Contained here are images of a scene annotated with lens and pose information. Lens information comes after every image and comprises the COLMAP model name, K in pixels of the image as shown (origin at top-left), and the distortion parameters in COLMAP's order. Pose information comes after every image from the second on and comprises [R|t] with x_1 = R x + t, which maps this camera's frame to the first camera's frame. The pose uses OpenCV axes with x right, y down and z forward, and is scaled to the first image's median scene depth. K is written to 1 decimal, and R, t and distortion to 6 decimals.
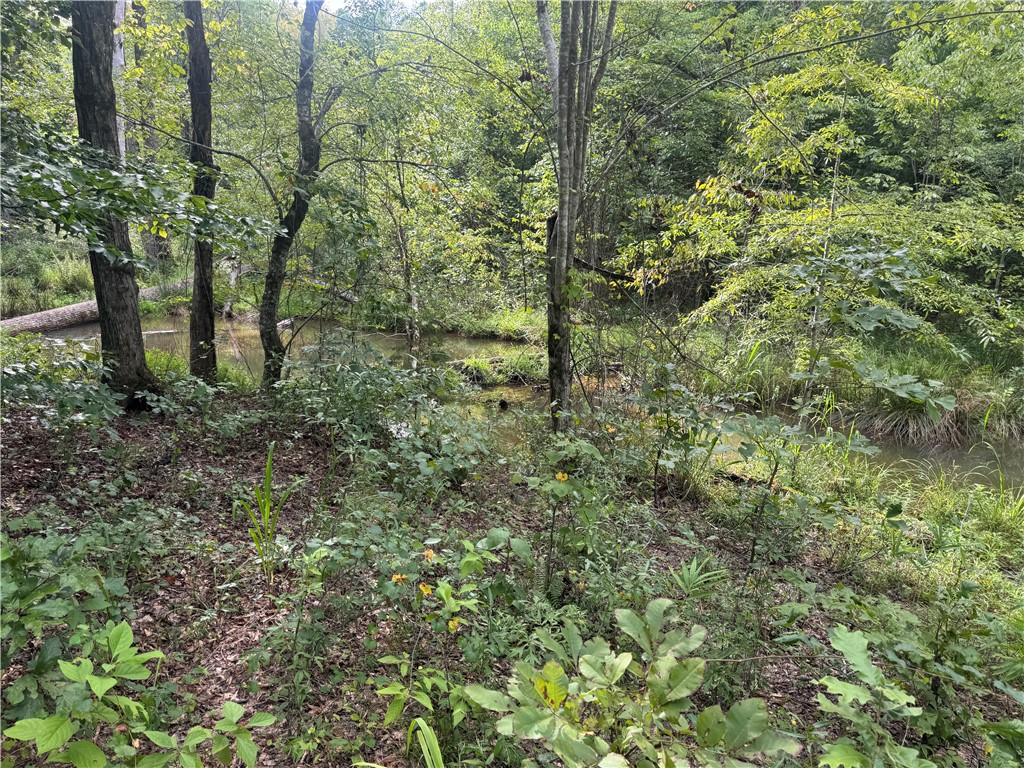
lens RADIAL K [[713.6, 0, 512.4], [0, 713.6, 384.0], [0, 0, 1]] dist [0.000983, 0.000743]
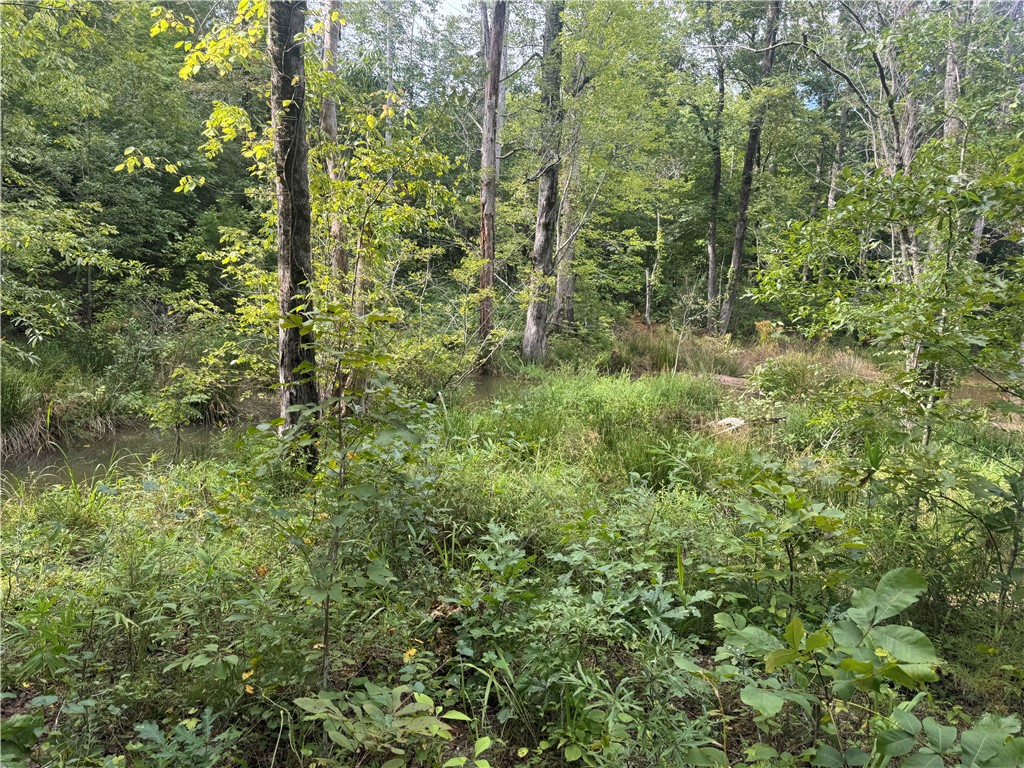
lens RADIAL K [[713.6, 0, 512.6], [0, 713.6, 383.3], [0, 0, 1]] dist [0.000983, 0.000743]
pose [[0.486841, -0.123321, 0.864742, 0.090216], [0.138425, 0.988366, 0.063019, 0.019617], [-0.862453, 0.089022, 0.498247, -0.038878]]
